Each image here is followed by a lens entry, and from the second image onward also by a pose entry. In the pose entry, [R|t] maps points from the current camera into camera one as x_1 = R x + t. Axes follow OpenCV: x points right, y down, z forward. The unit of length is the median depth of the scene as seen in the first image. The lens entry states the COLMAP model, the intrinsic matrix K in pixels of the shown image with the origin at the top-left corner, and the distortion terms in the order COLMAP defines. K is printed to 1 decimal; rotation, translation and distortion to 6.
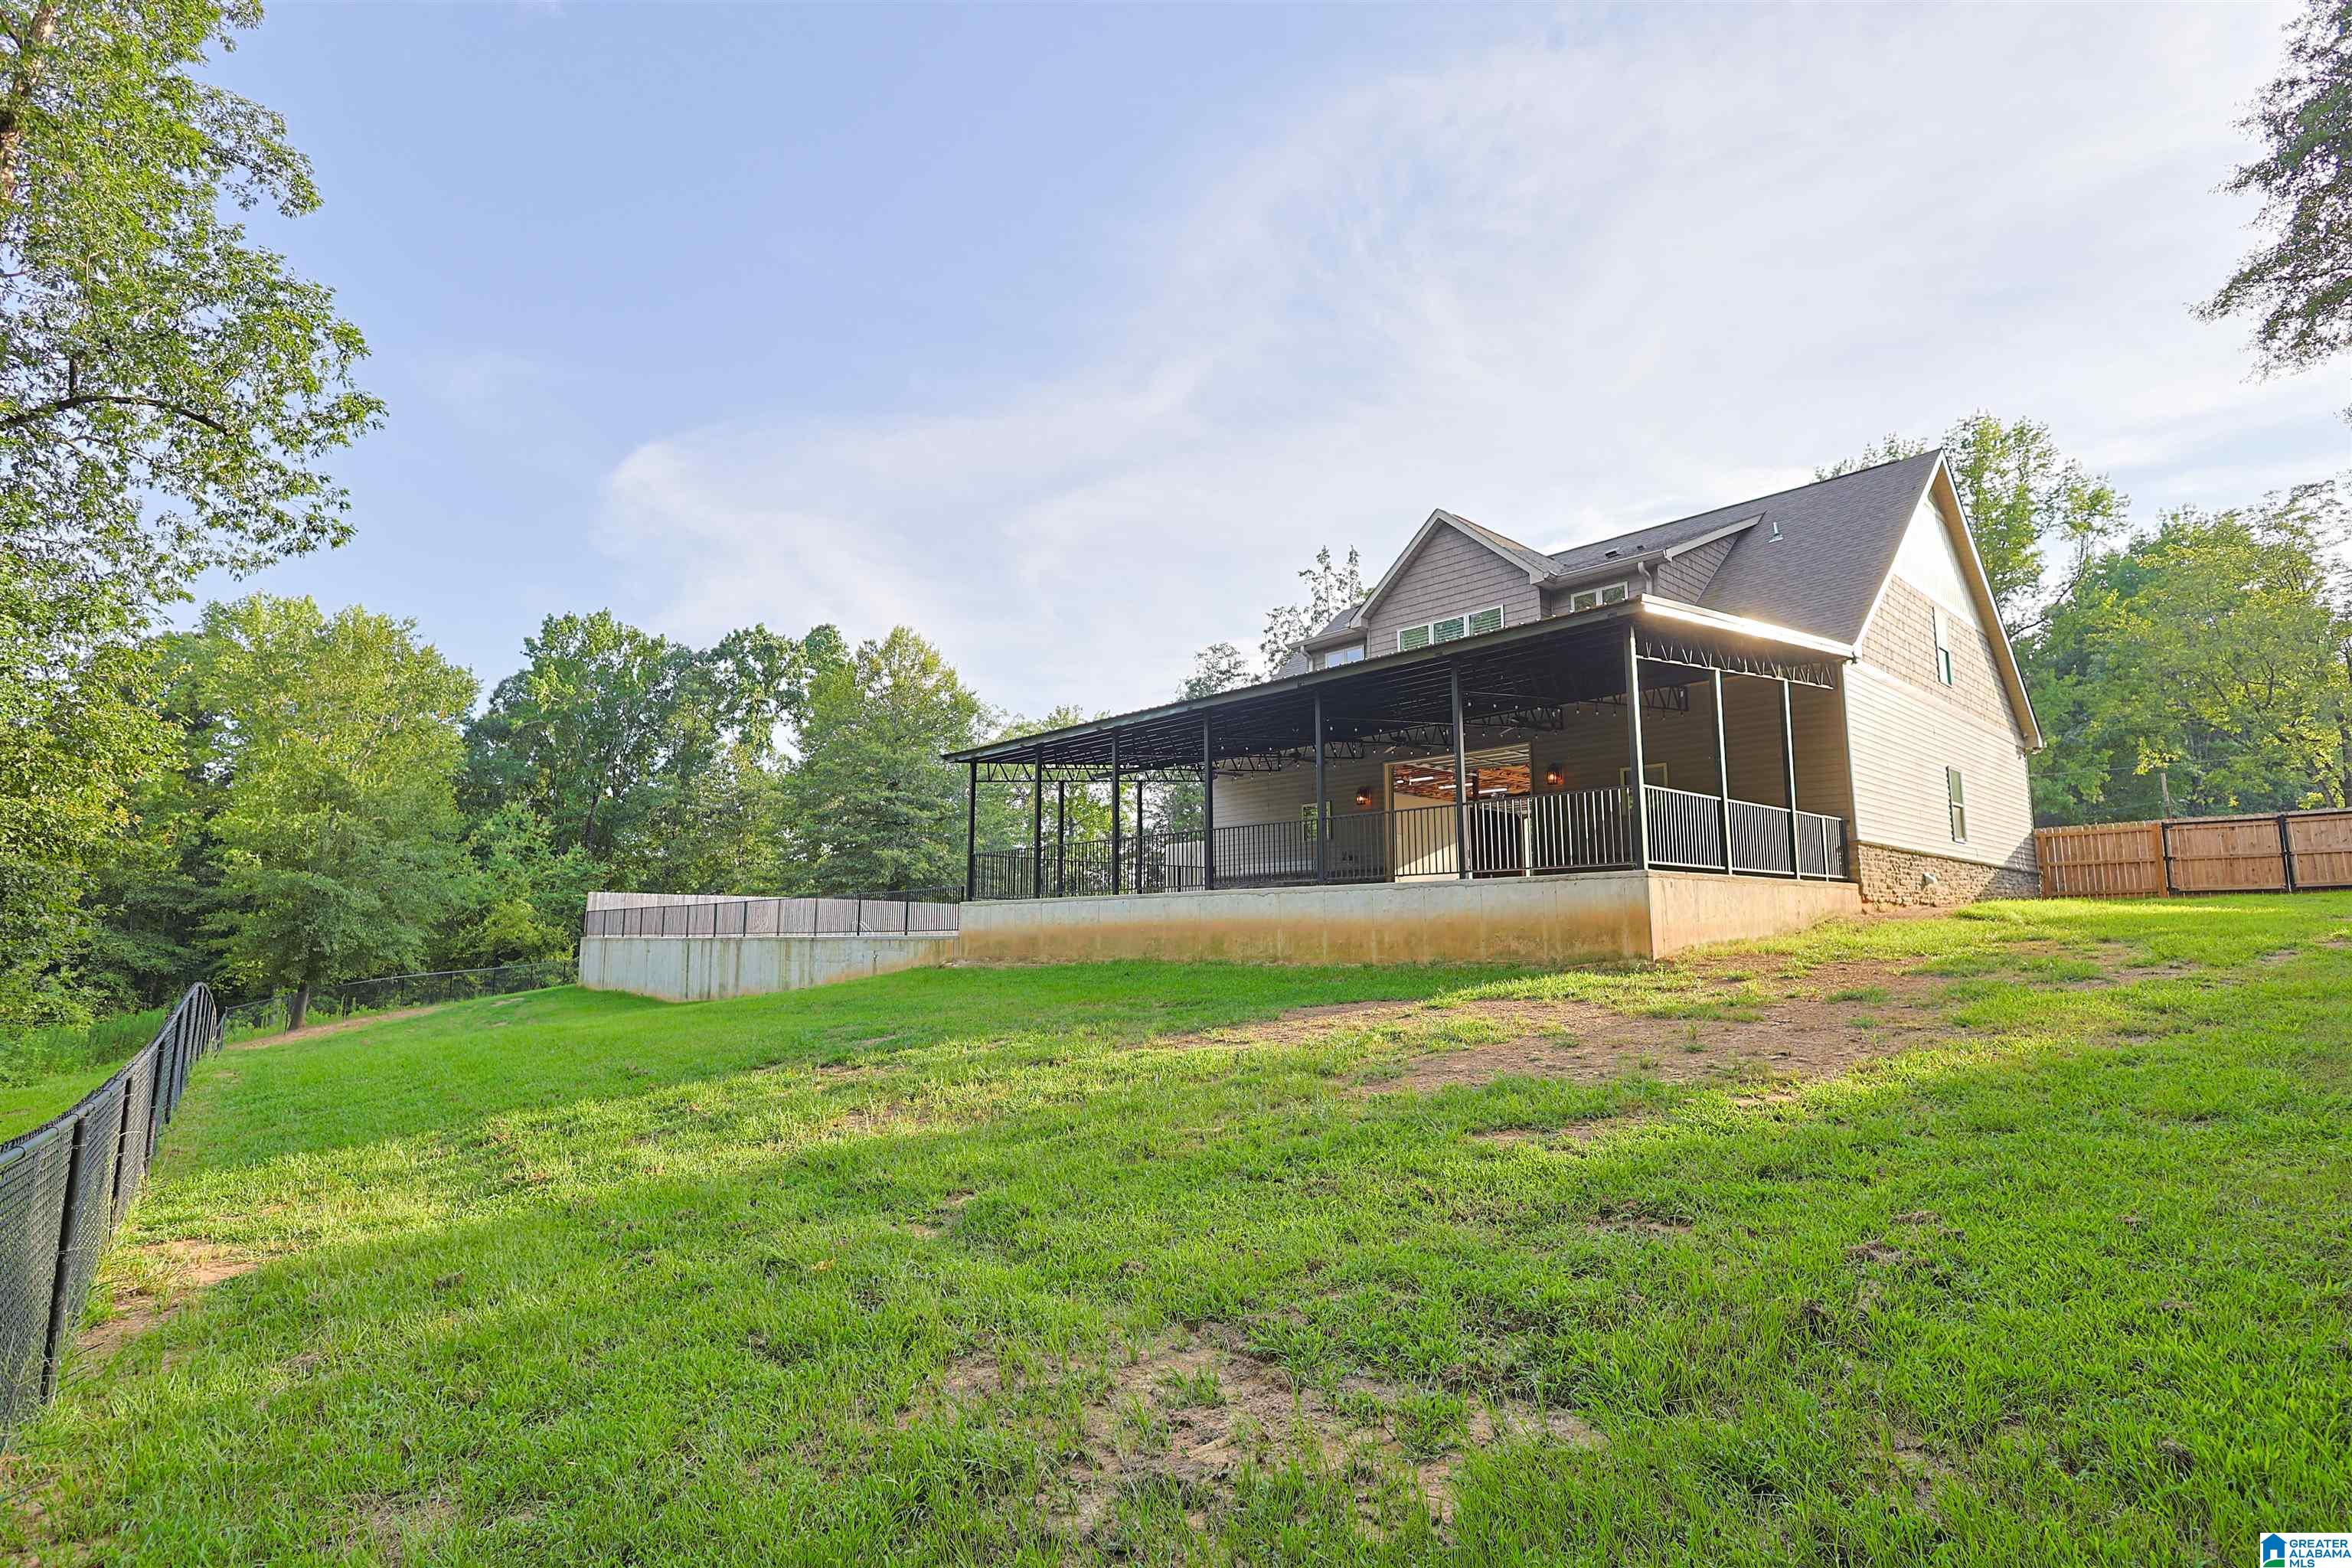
lens RADIAL K [[1150.4, 0, 1173.4], [0, 1150.4, 792.7], [0, 0, 1]] dist [-0.001094, -0.000410]
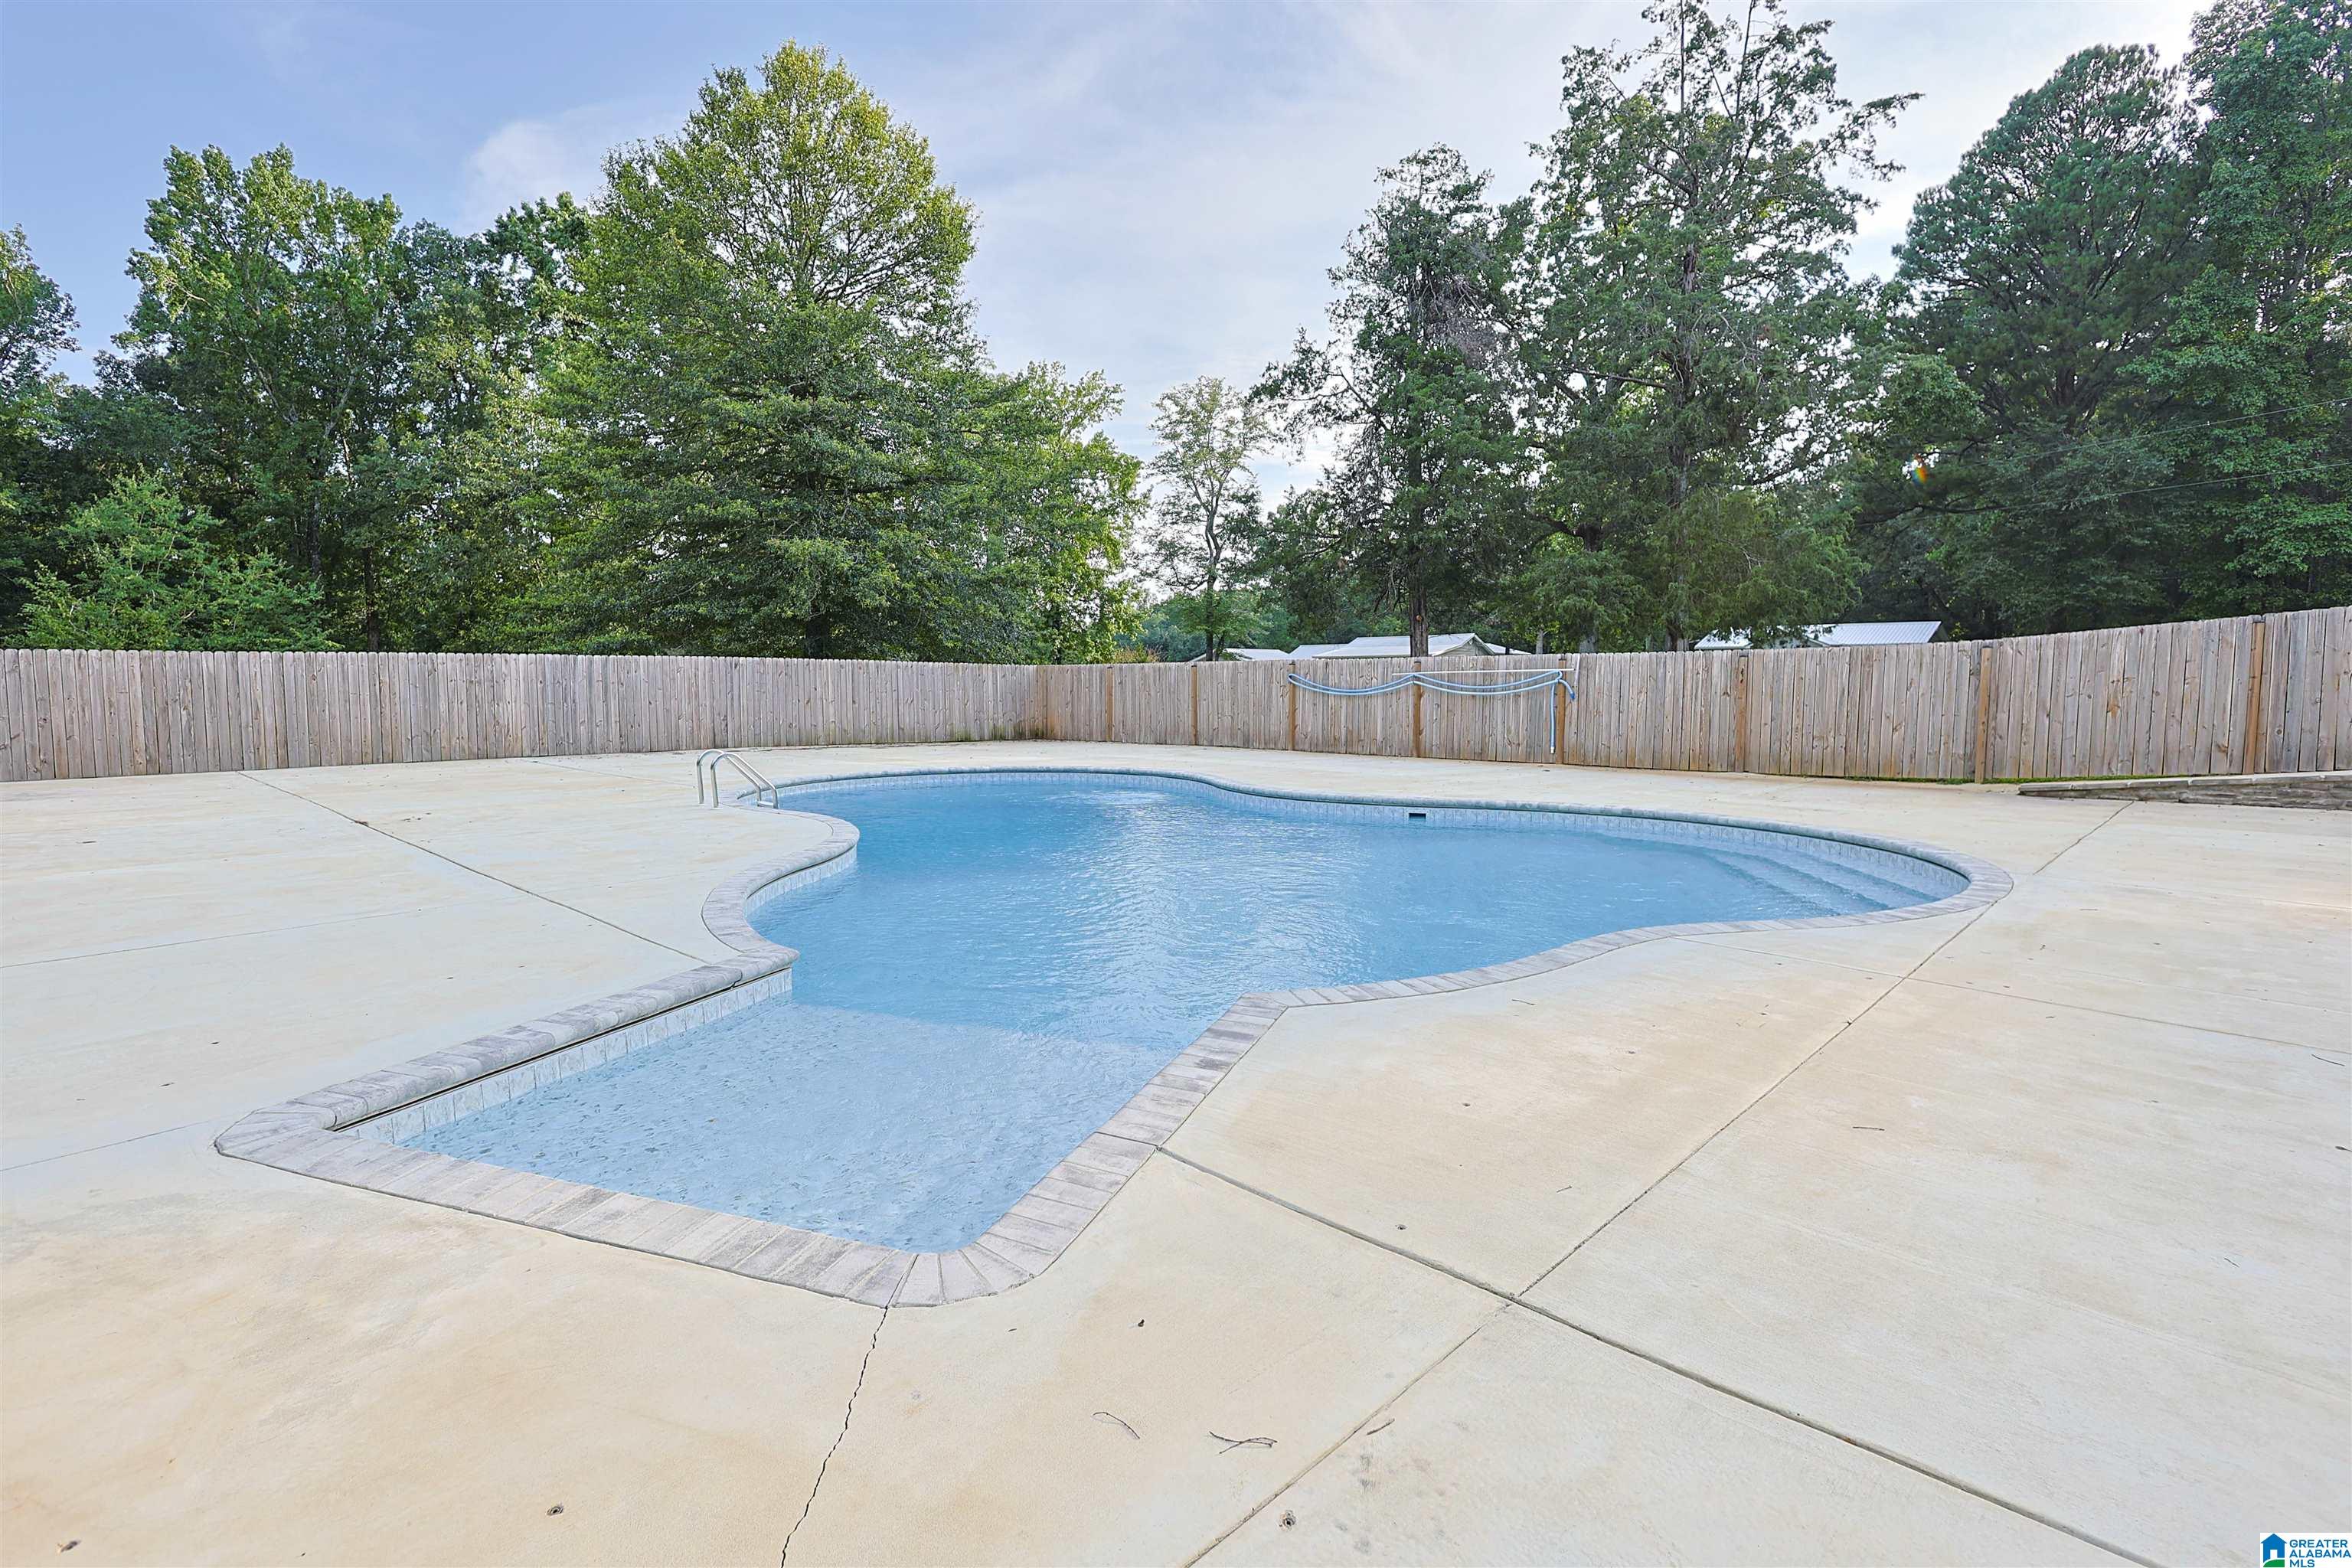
lens RADIAL K [[1145.2, 0, 1156.2], [0, 1145.2, 772.3], [0, 0, 1]] dist [-0.001942, -0.000042]
pose [[0.998418, -0.012733, 0.054763, -0.097510], [0.000697, 0.976748, 0.214389, 0.029916], [-0.056219, -0.214012, 0.975212, 0.386778]]
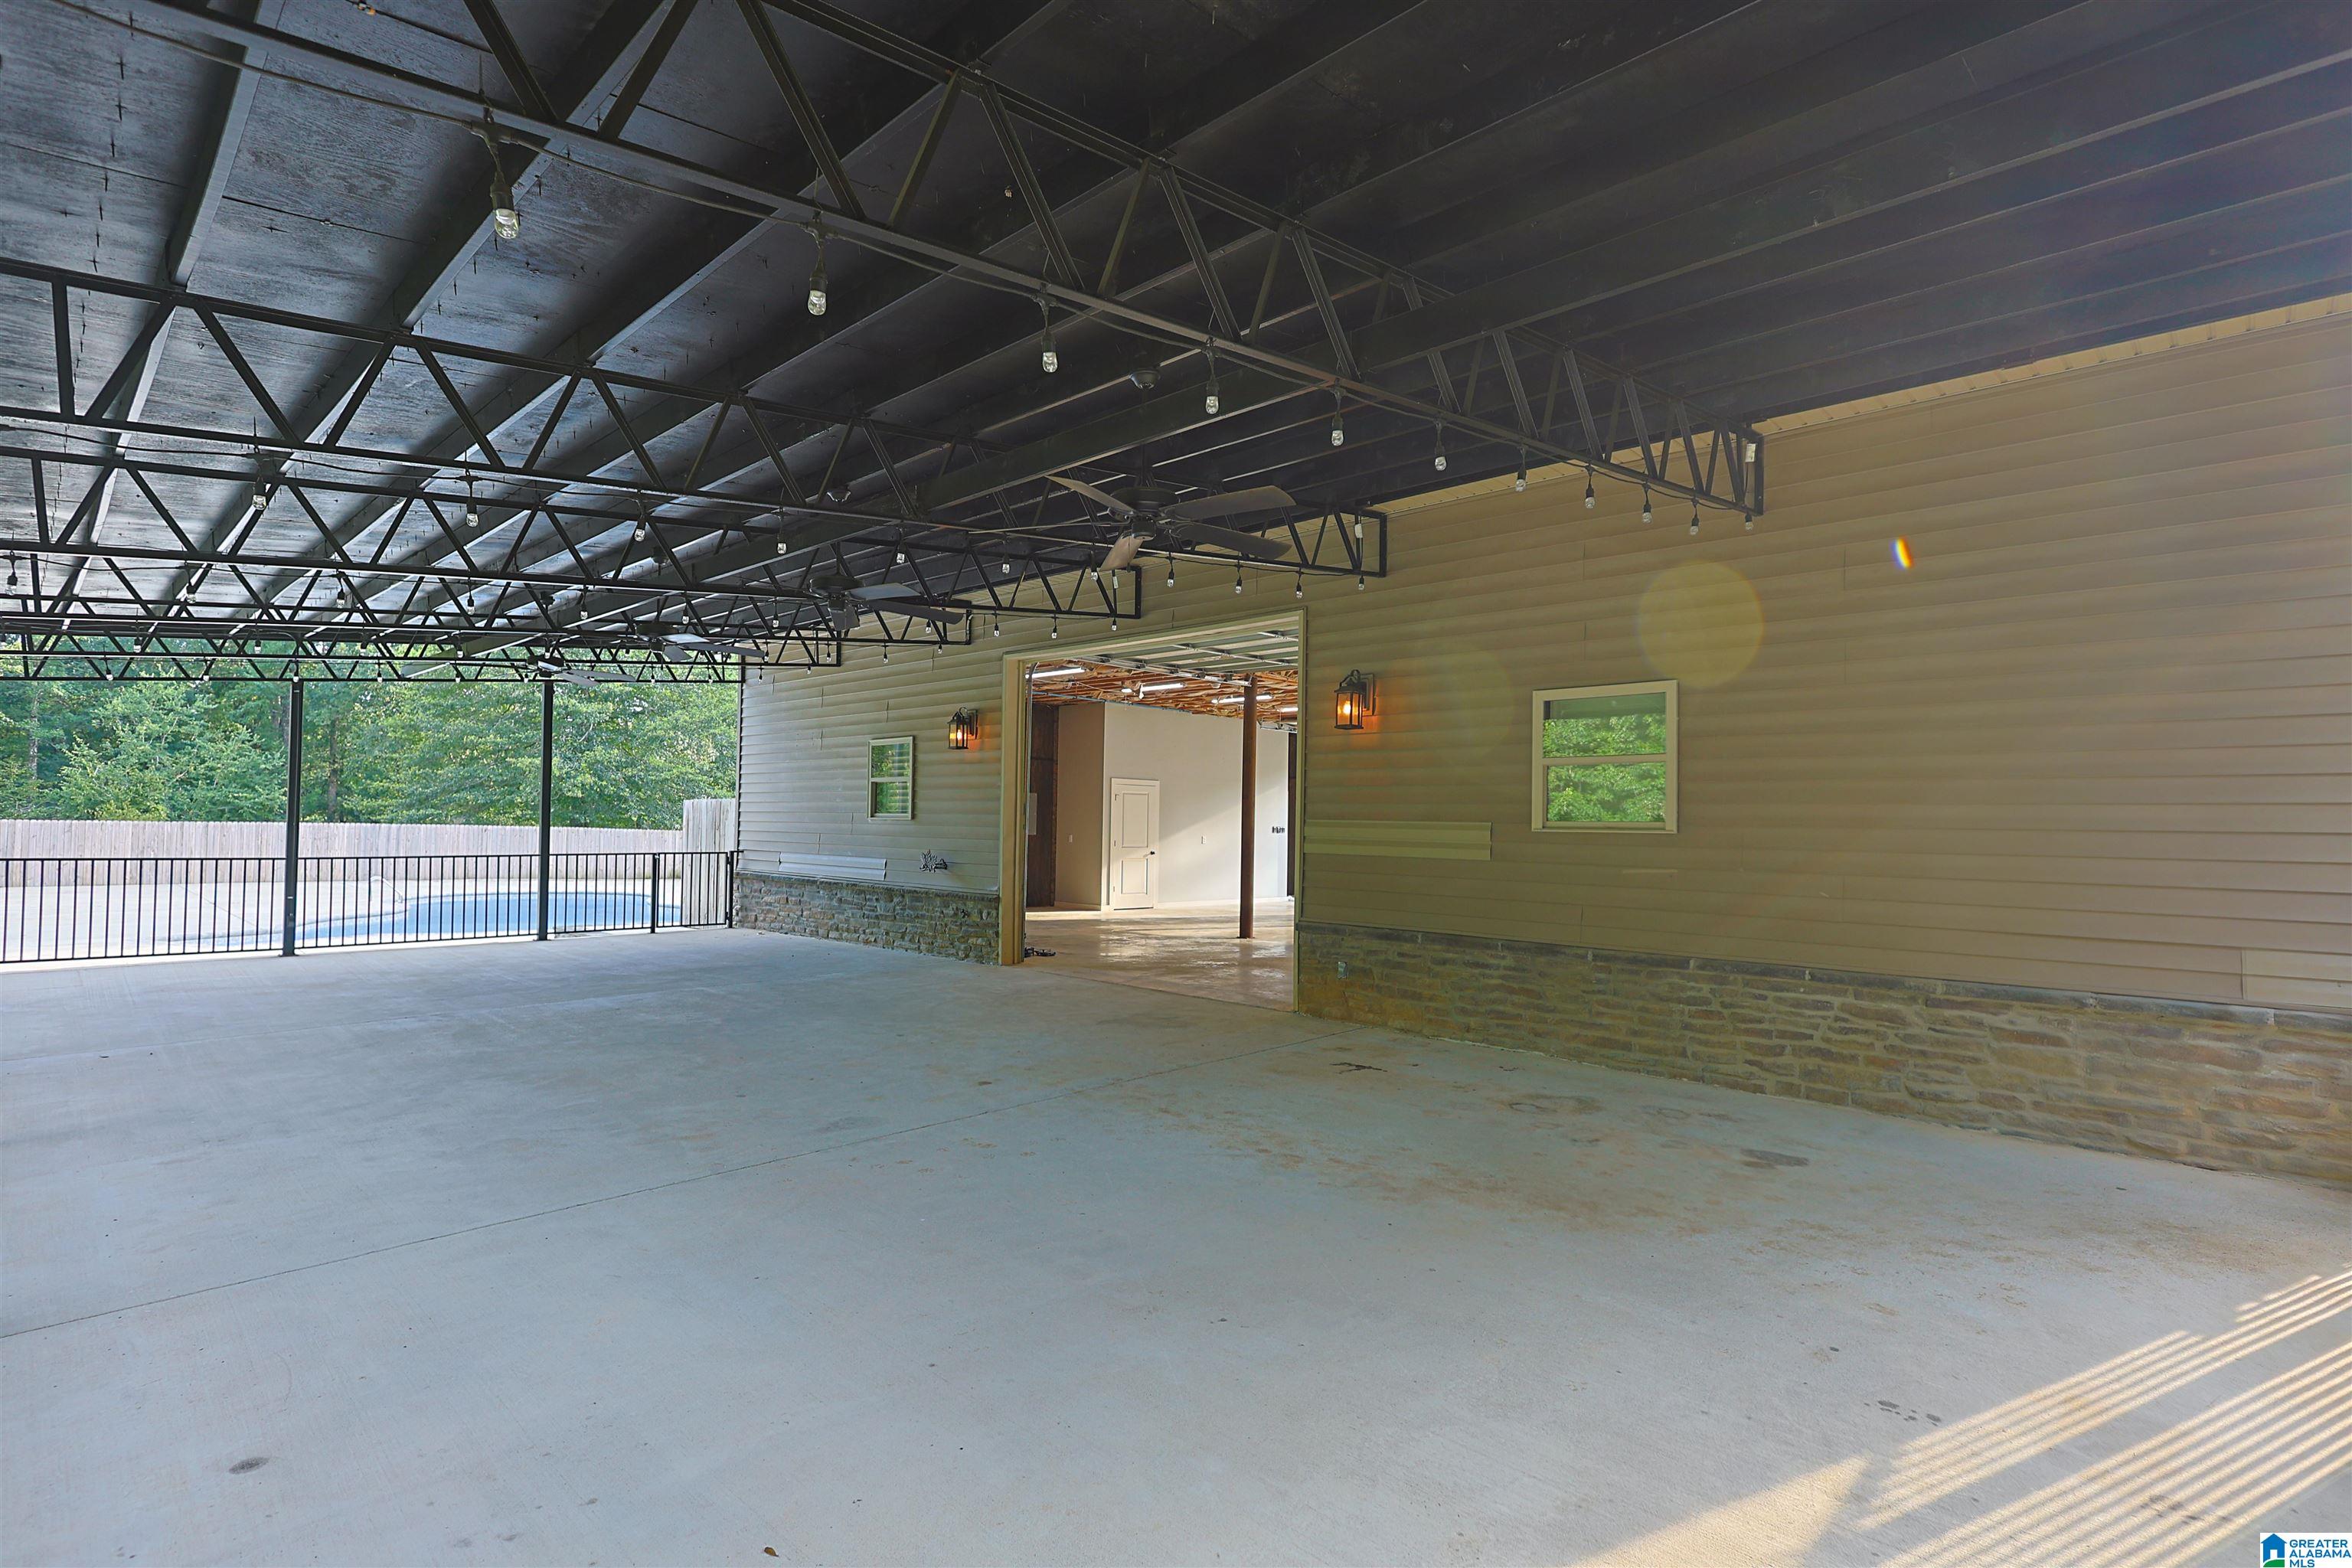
lens RADIAL K [[1146.4, 0, 1163.9], [0, 1146.4, 788.8], [0, 0, 1]] dist [-0.002083, 0.000702]
pose [[0.998197, 0.016408, 0.057730, 0.070353], [-0.022040, 0.994912, 0.098311, -0.006219], [-0.055824, -0.099406, 0.993480, 0.181019]]
